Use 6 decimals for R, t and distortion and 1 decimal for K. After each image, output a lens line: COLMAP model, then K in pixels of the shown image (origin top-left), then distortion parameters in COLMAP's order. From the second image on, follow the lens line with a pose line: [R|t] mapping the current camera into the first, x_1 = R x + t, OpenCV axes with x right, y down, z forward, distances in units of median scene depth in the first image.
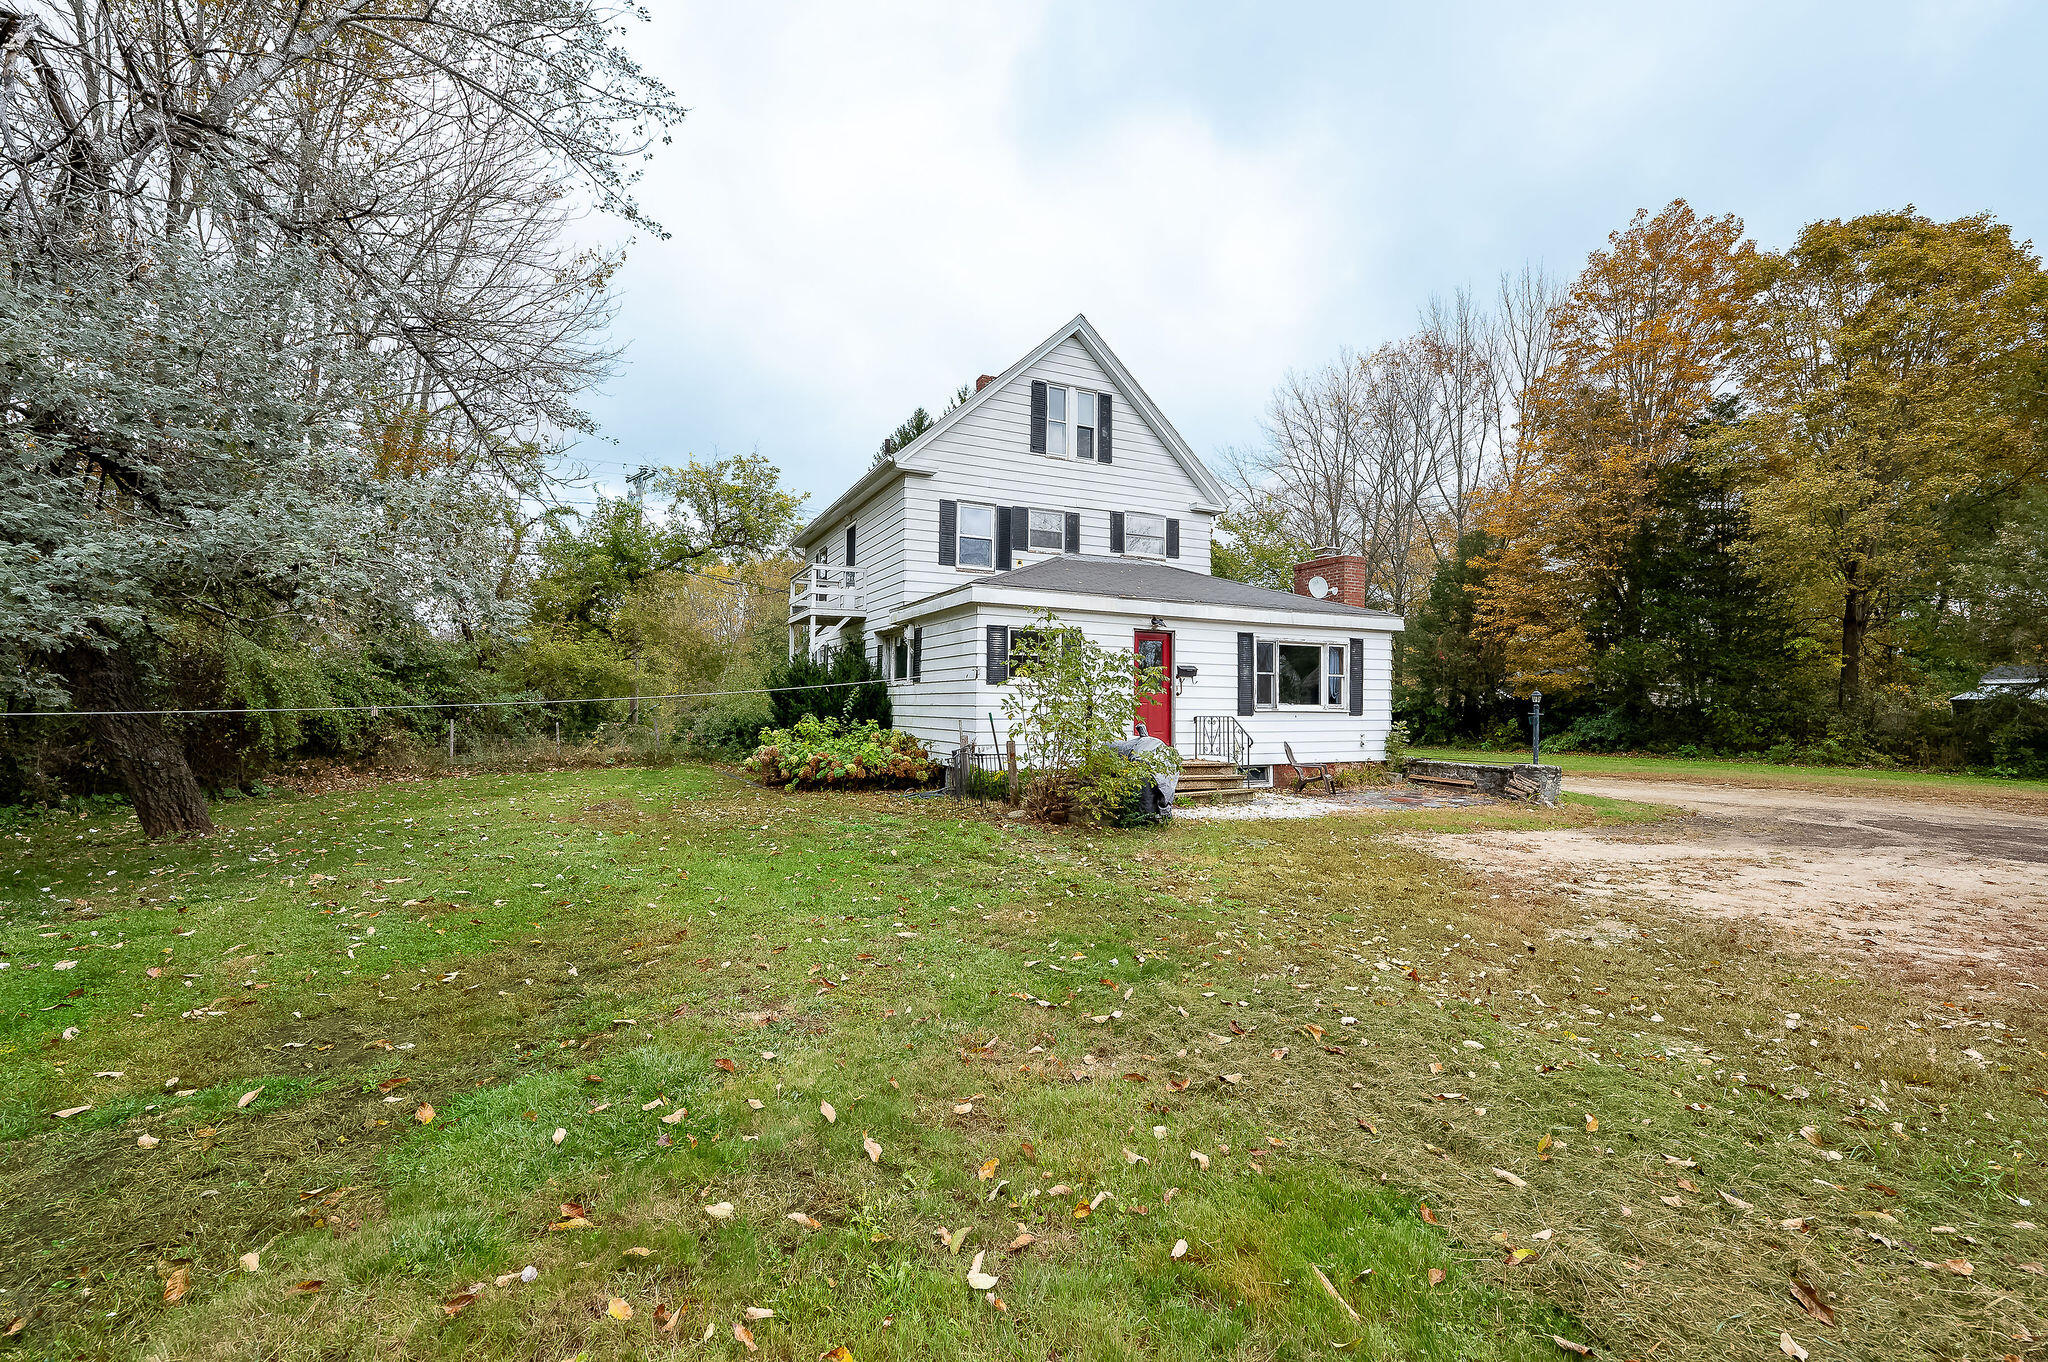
lens RADIAL K [[869.8, 0, 1022.1], [0, 869.8, 687.4], [0, 0, 1]] dist [0.010275, -0.000222]
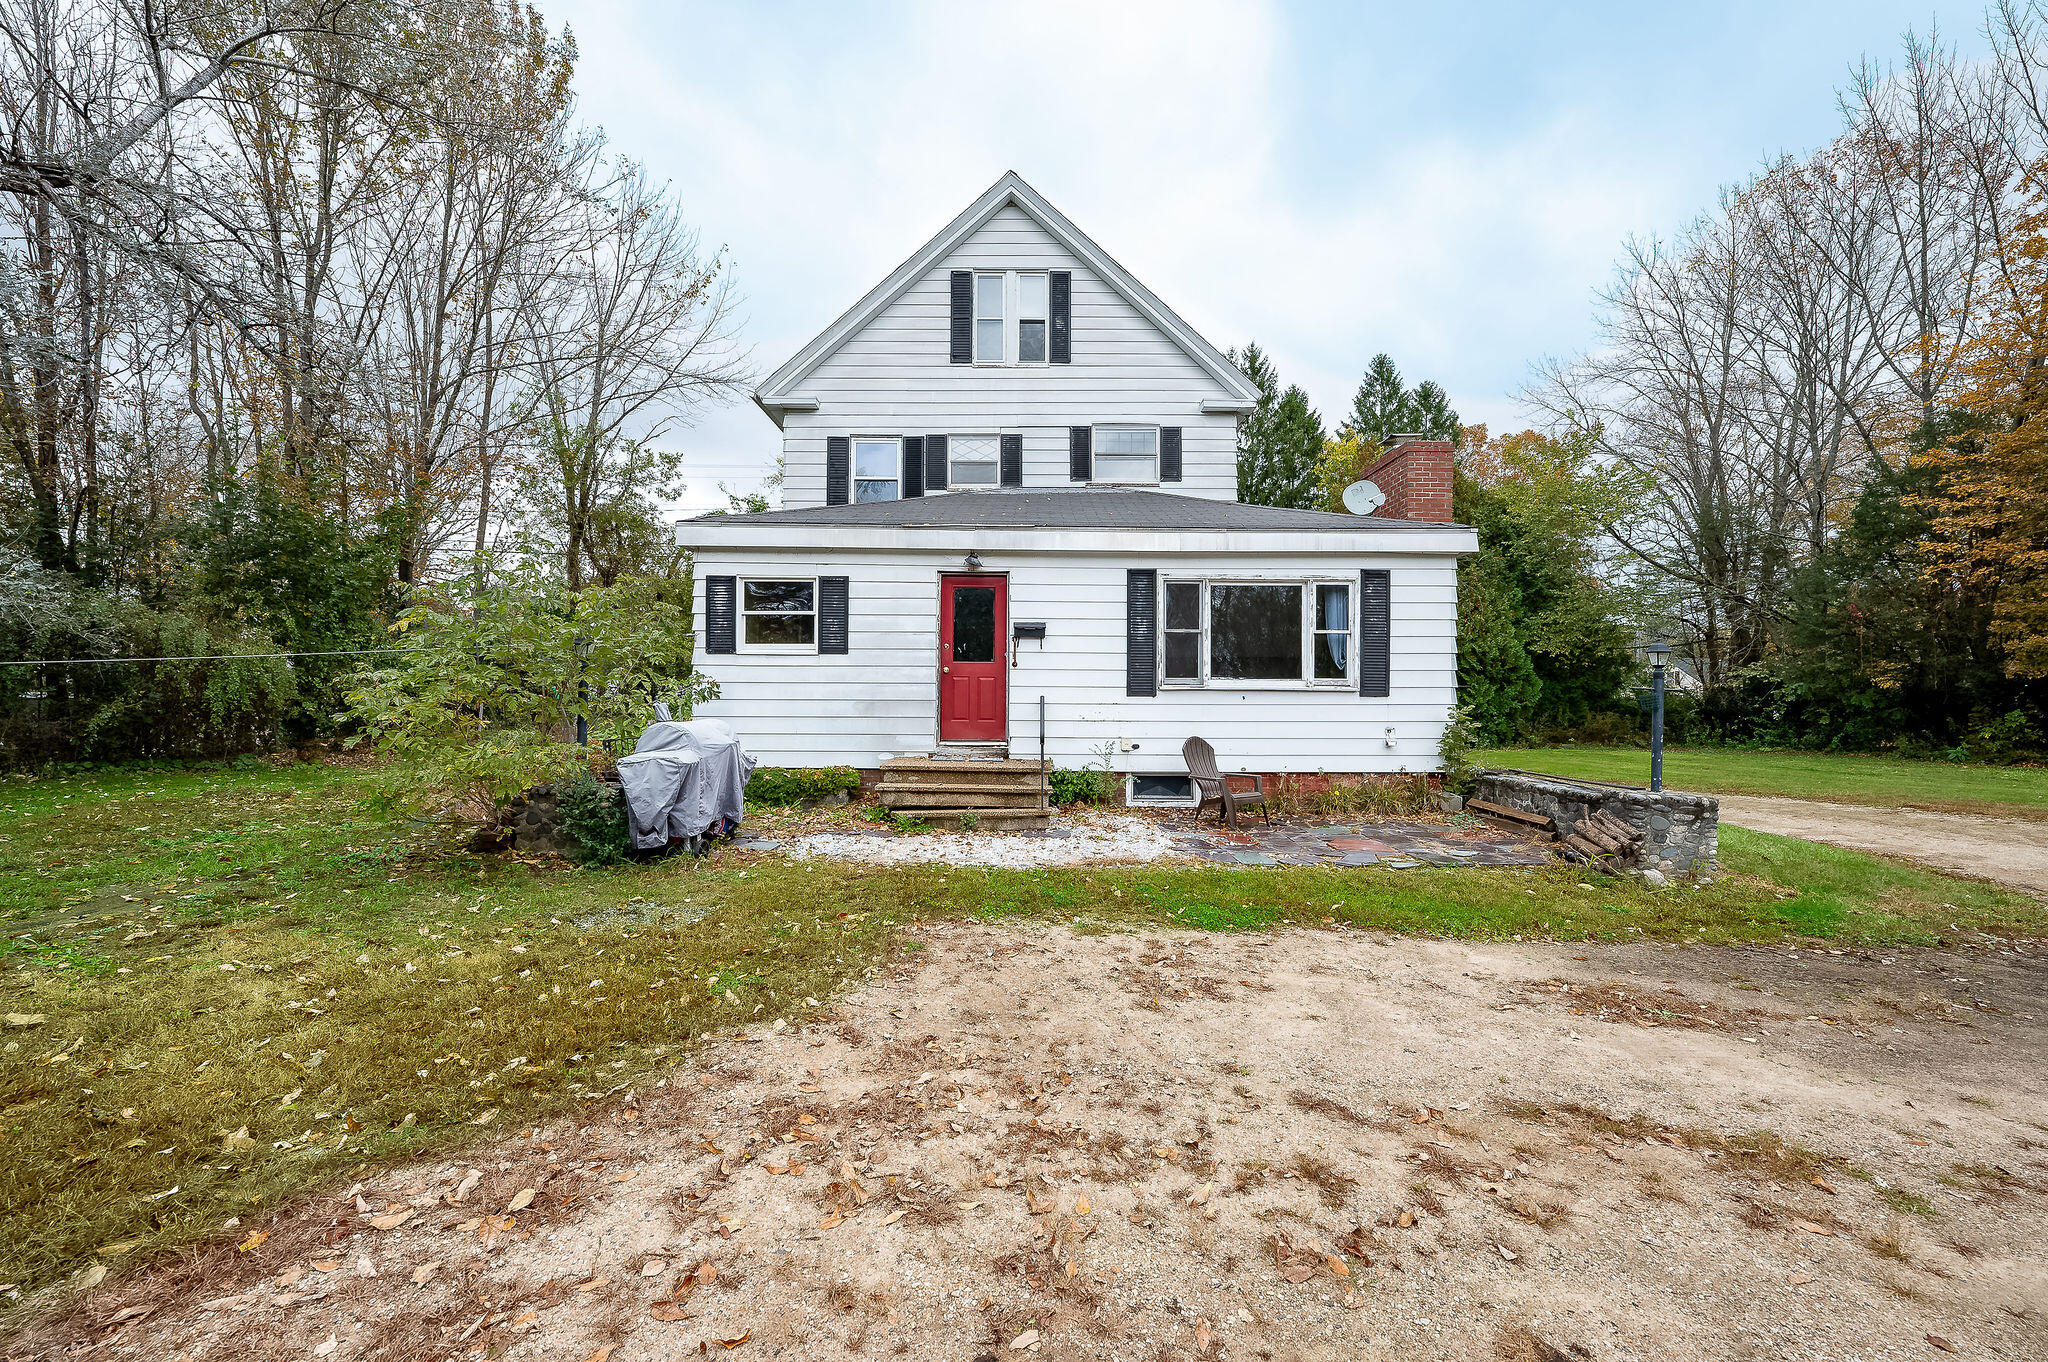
lens RADIAL K [[830.4, 0, 1024.4], [0, 830.4, 687.7], [0, 0, 1]] dist [-0.000167, 0.001283]
pose [[0.896446, -0.008140, -0.443078, 0.407489], [0.011248, 0.999927, 0.004386, 0.020193], [0.443010, -0.008916, 0.896472, 0.362052]]
